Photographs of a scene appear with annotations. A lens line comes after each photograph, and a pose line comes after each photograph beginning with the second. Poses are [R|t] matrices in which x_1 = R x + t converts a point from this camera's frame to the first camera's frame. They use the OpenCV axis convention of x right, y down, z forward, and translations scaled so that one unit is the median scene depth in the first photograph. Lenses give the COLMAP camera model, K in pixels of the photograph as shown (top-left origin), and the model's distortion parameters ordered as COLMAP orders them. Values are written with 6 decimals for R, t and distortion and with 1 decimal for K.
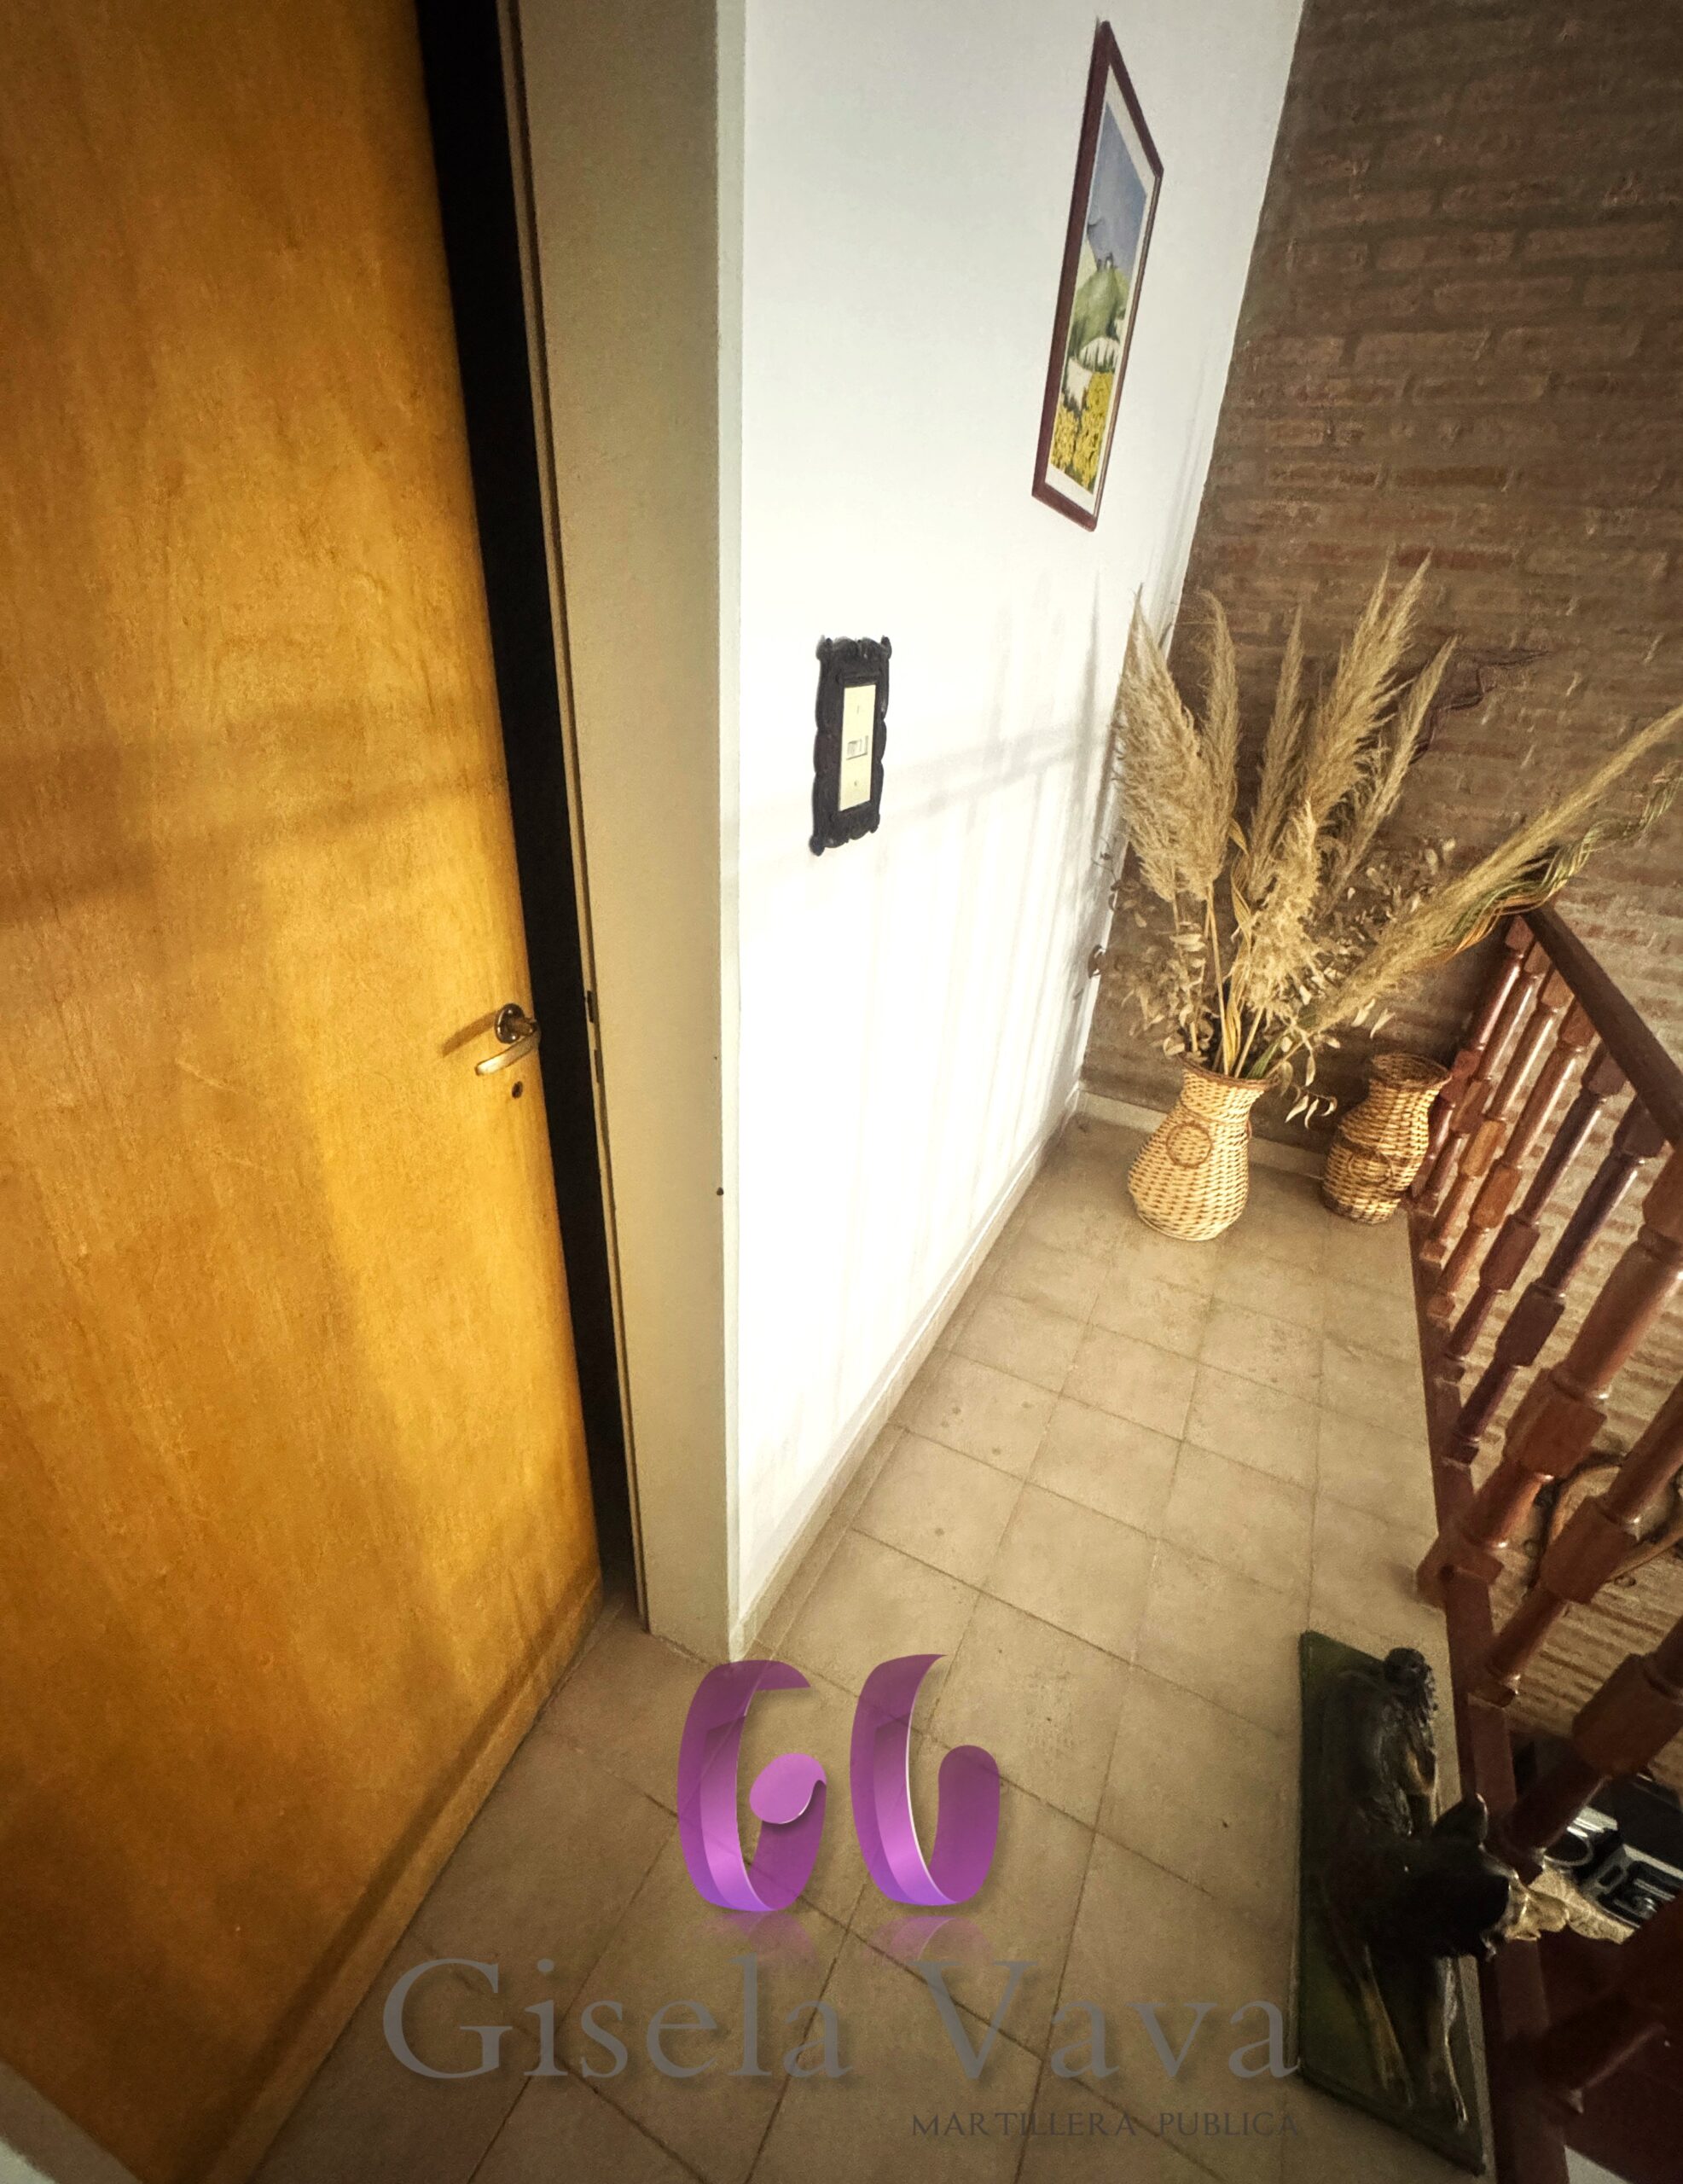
lens RADIAL K [[899.7, 0, 860.7], [0, 899.7, 1126.7], [0, 0, 1]] dist [-0.003522, 0.000786]
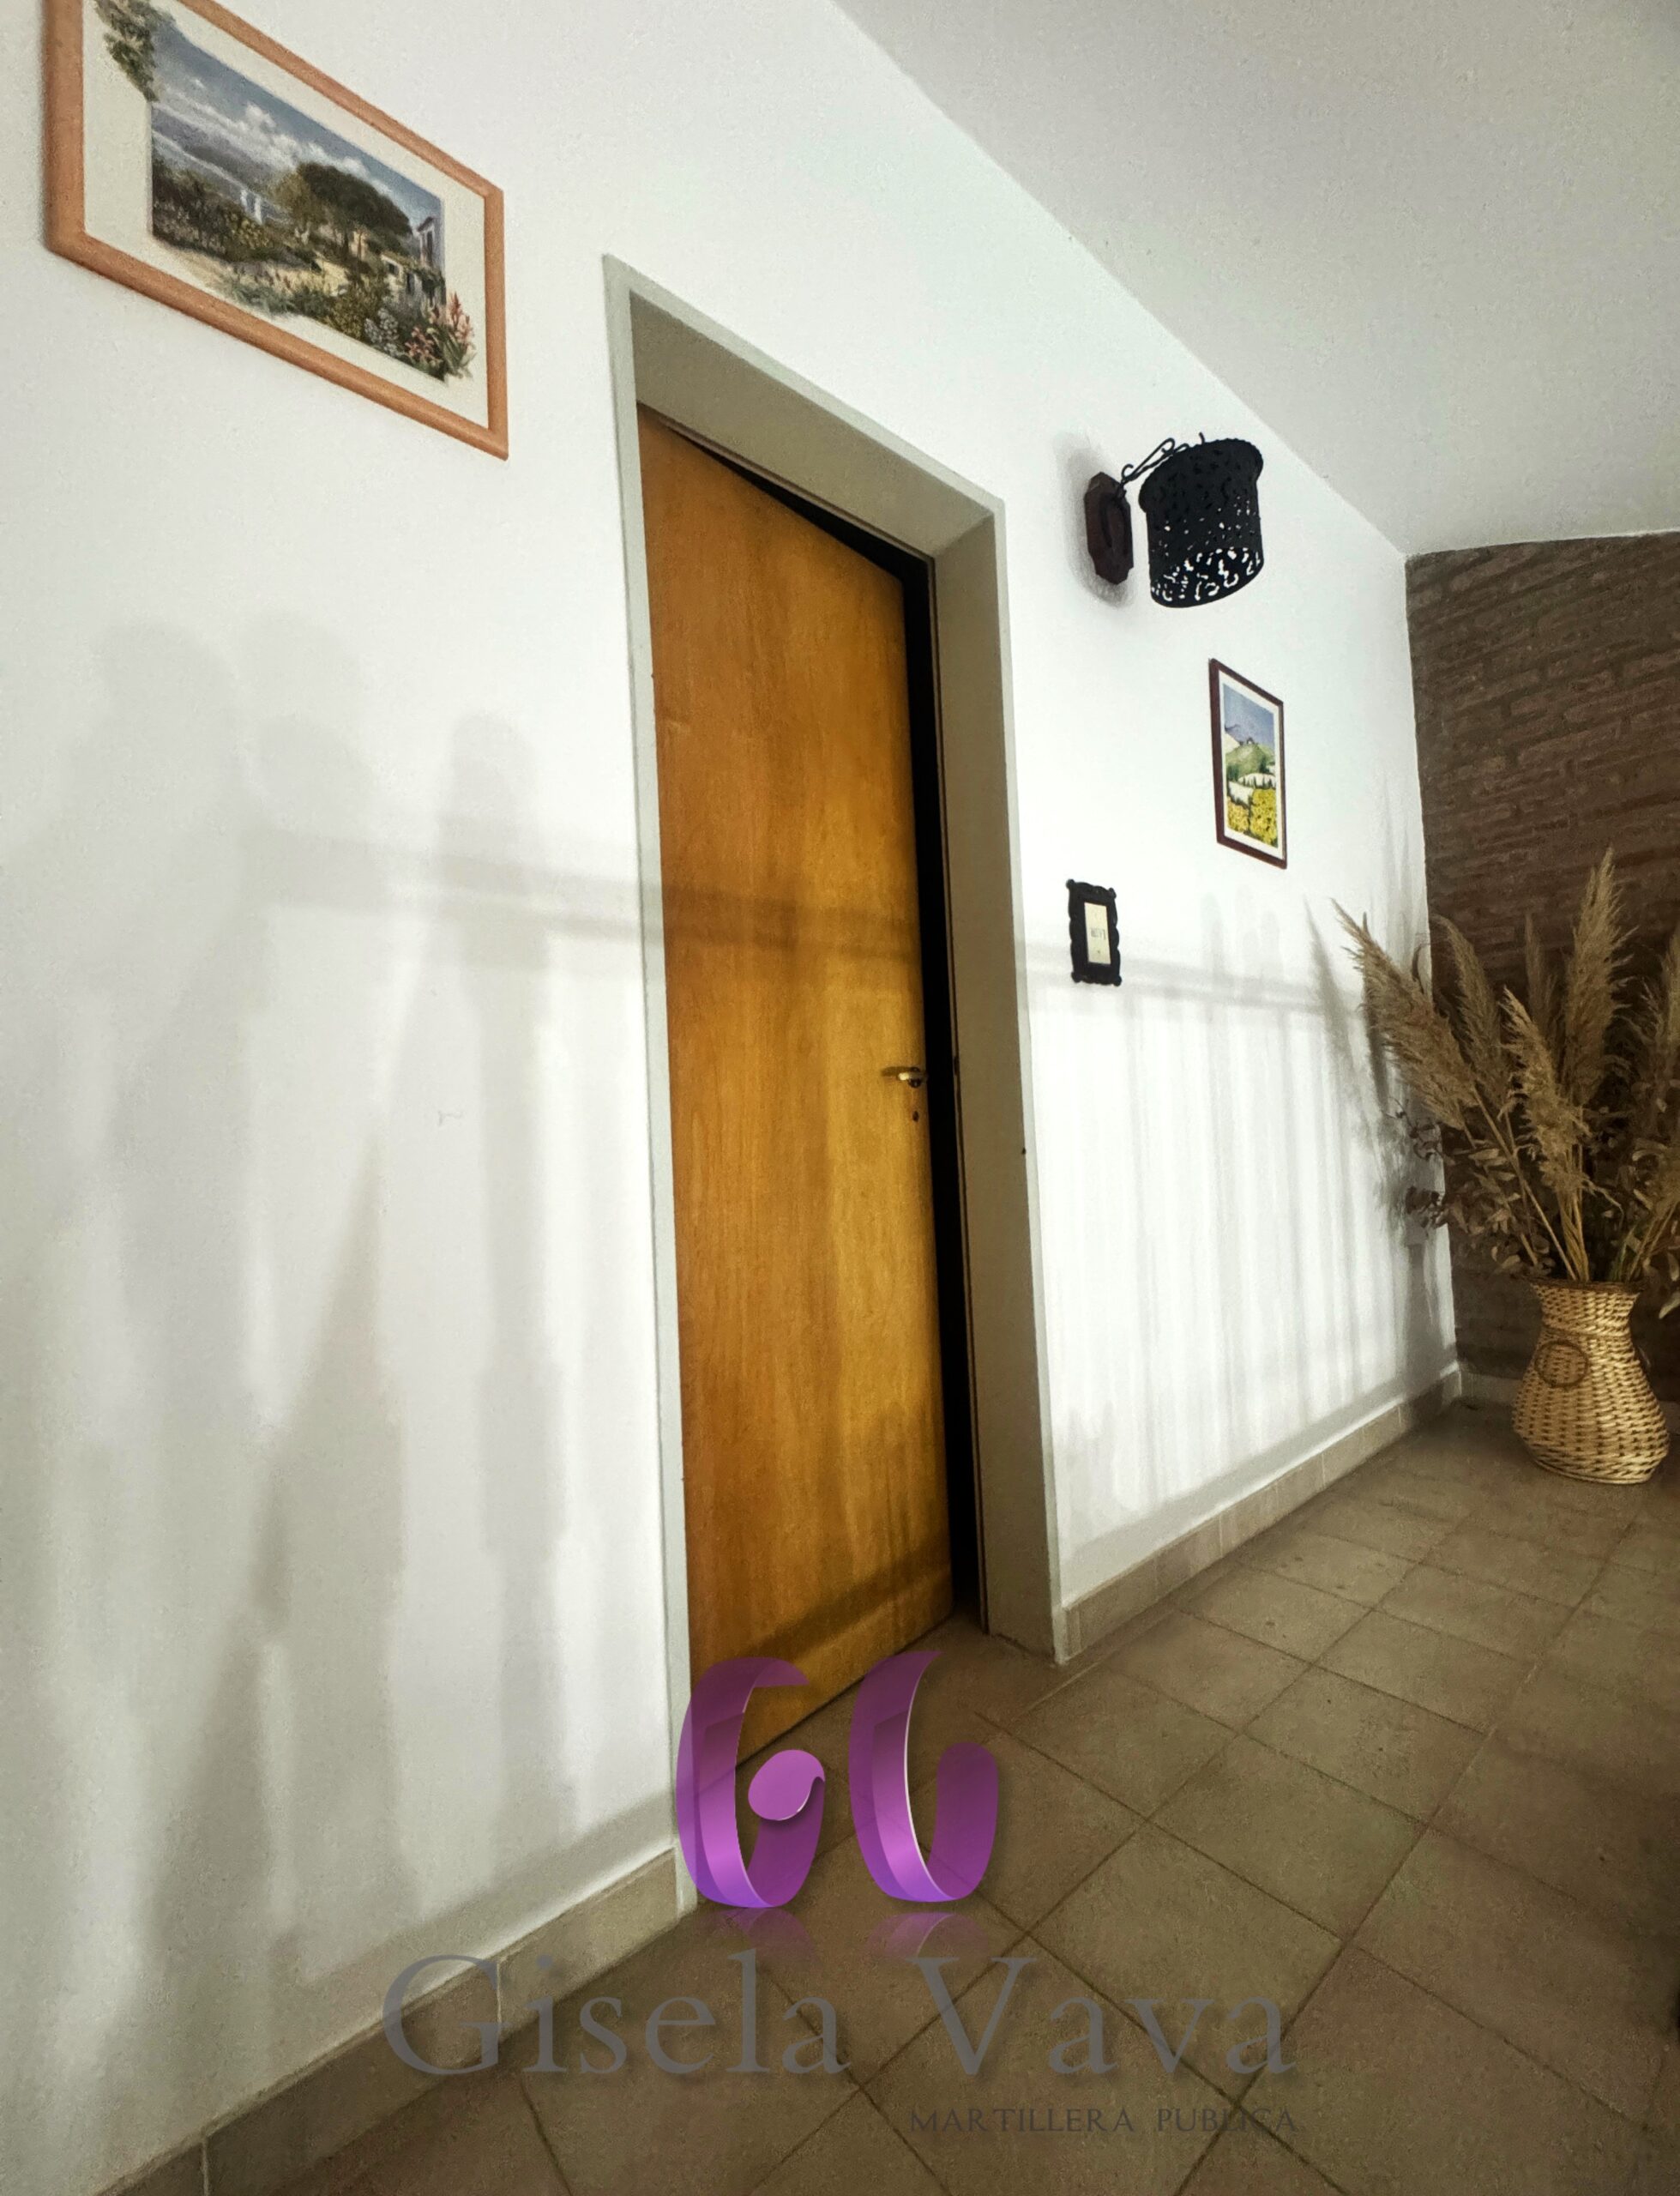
lens RADIAL K [[904.6, 0, 859.0], [0, 904.6, 1104.3], [0, 0, 1]] dist [-0.003522, 0.000786]
pose [[0.910221, -0.124969, -0.394817, 0.173091], [-0.101868, 0.856521, -0.505959, 0.630678], [0.401398, 0.500754, 0.766893, -0.333605]]
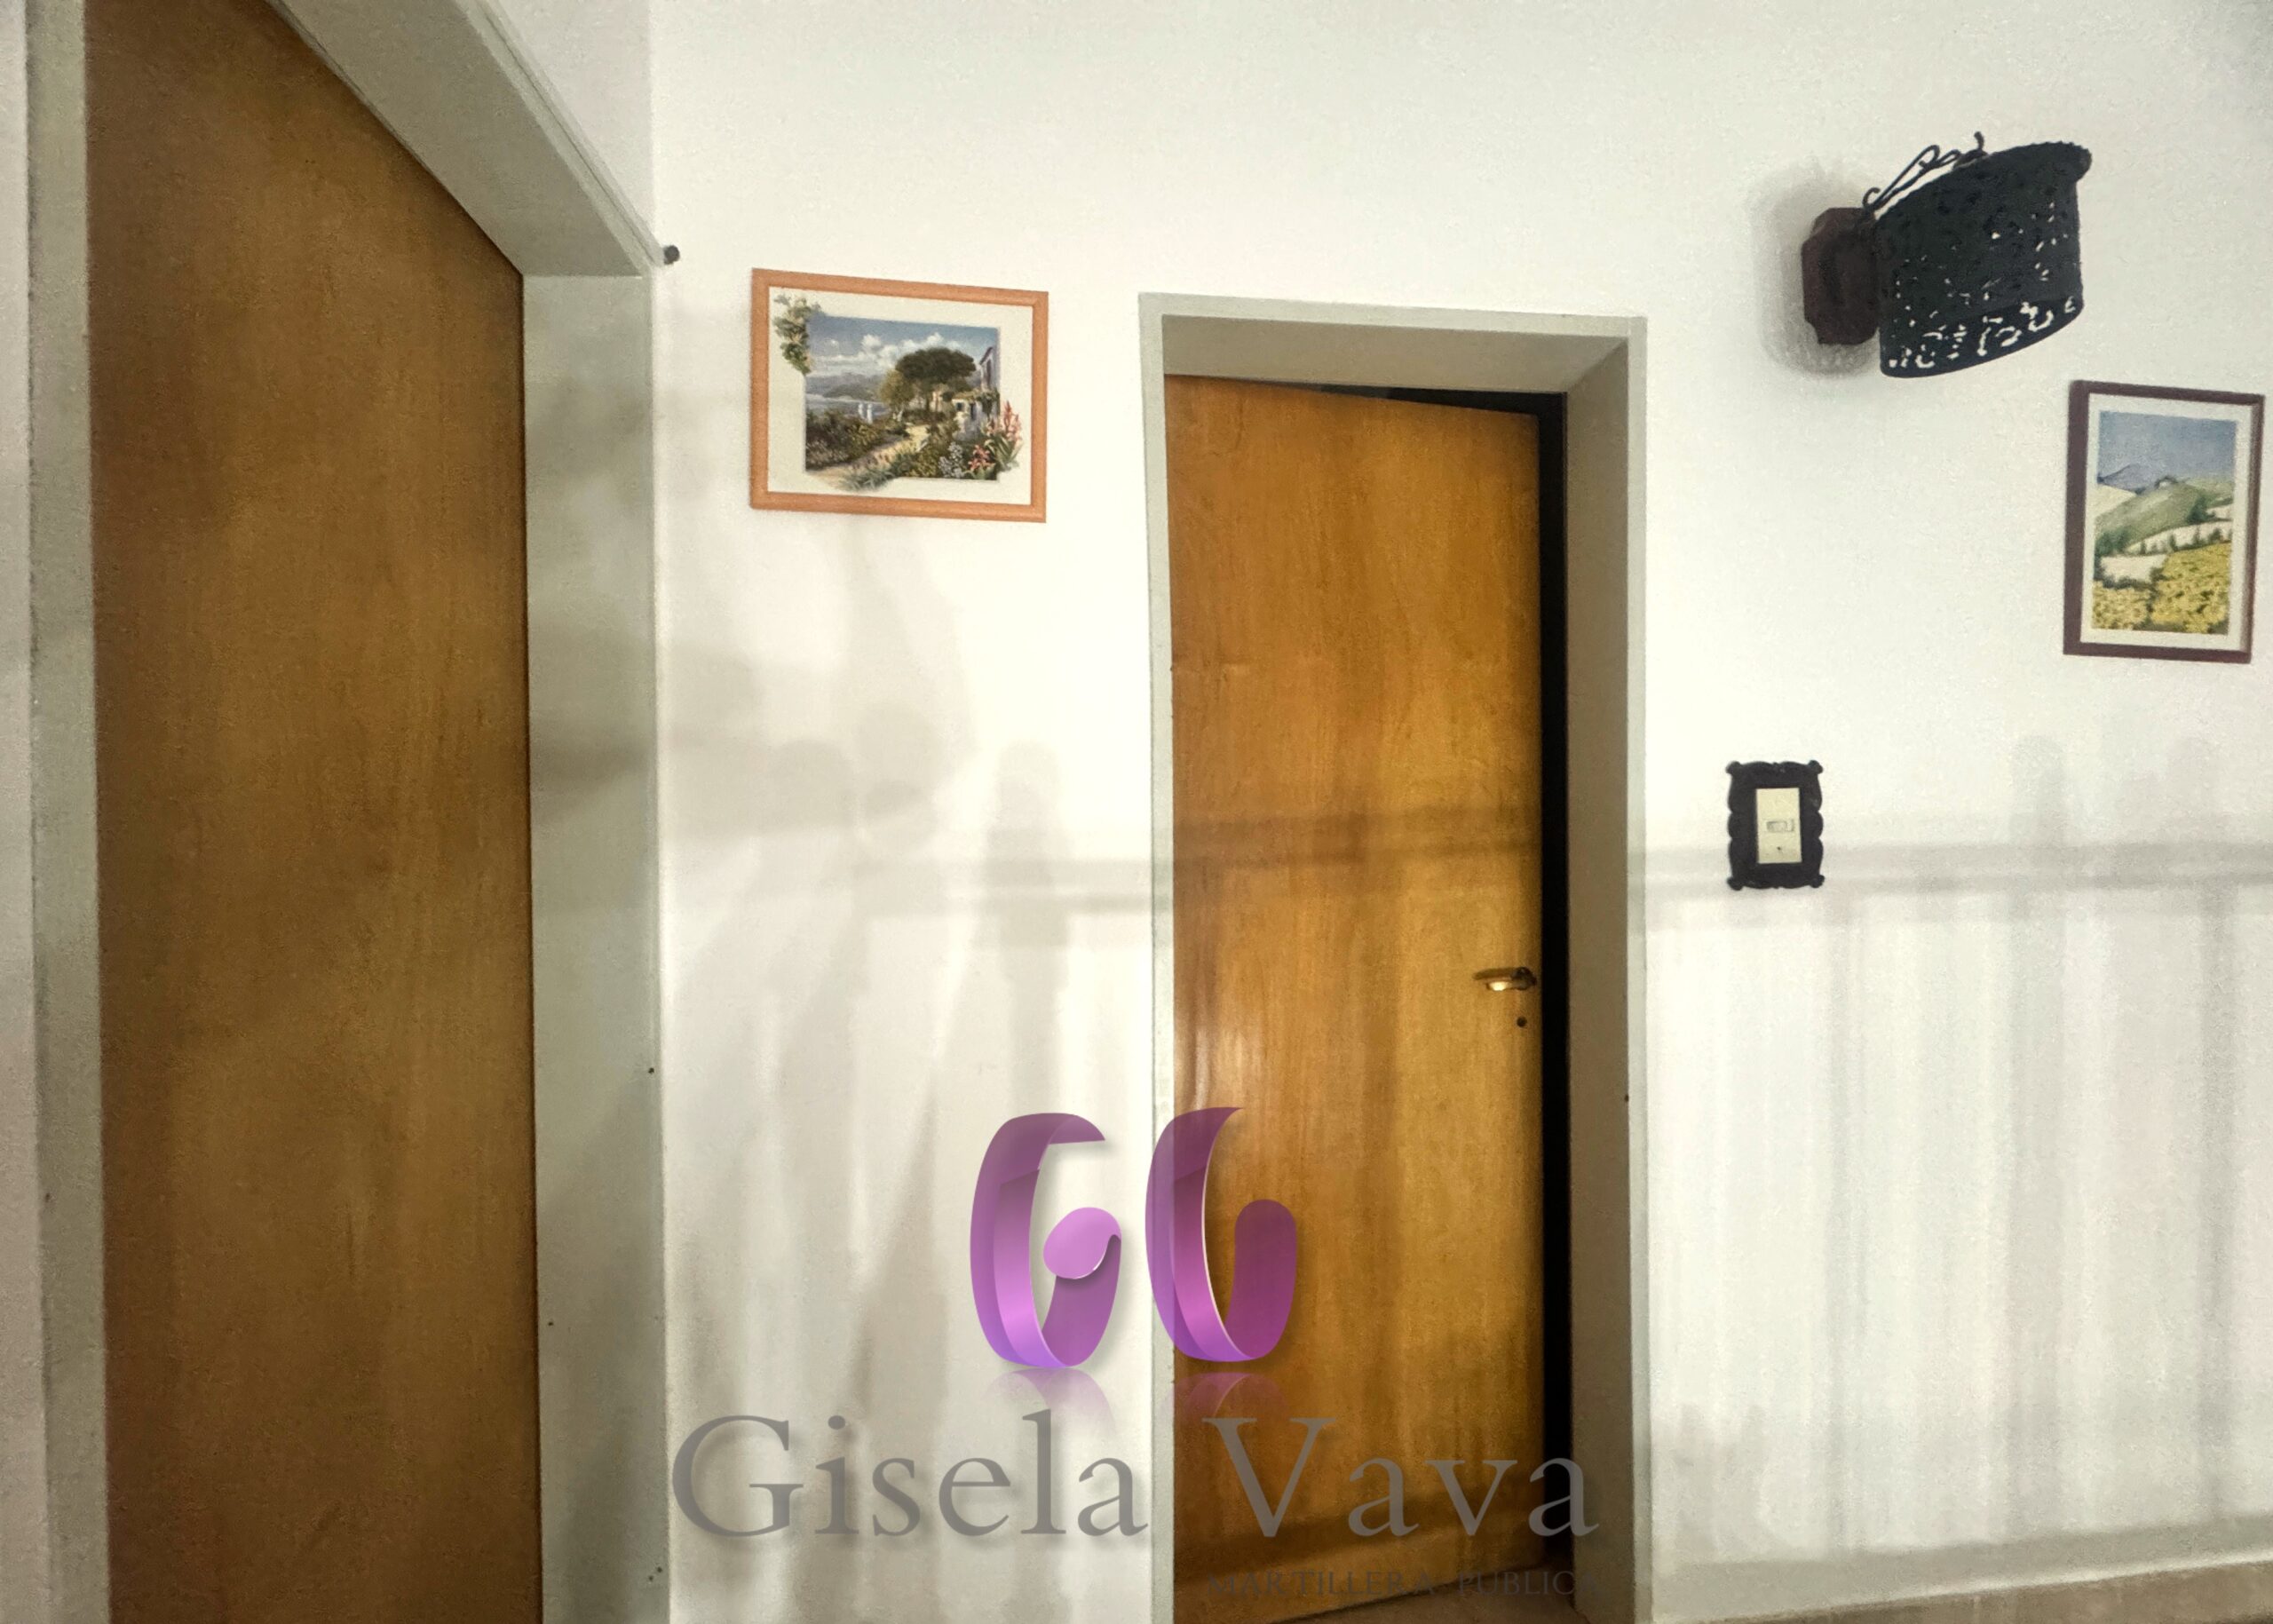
lens RADIAL K [[923.6, 0, 1135.7], [0, 923.6, 832.0], [0, 0, 1]] dist [-0.004073, 0.001372]
pose [[0.536913, -0.074963, -0.840300, 0.501040], [-0.379395, 0.868185, -0.319867, 0.339519], [0.753514, 0.490546, 0.437699, -0.329655]]
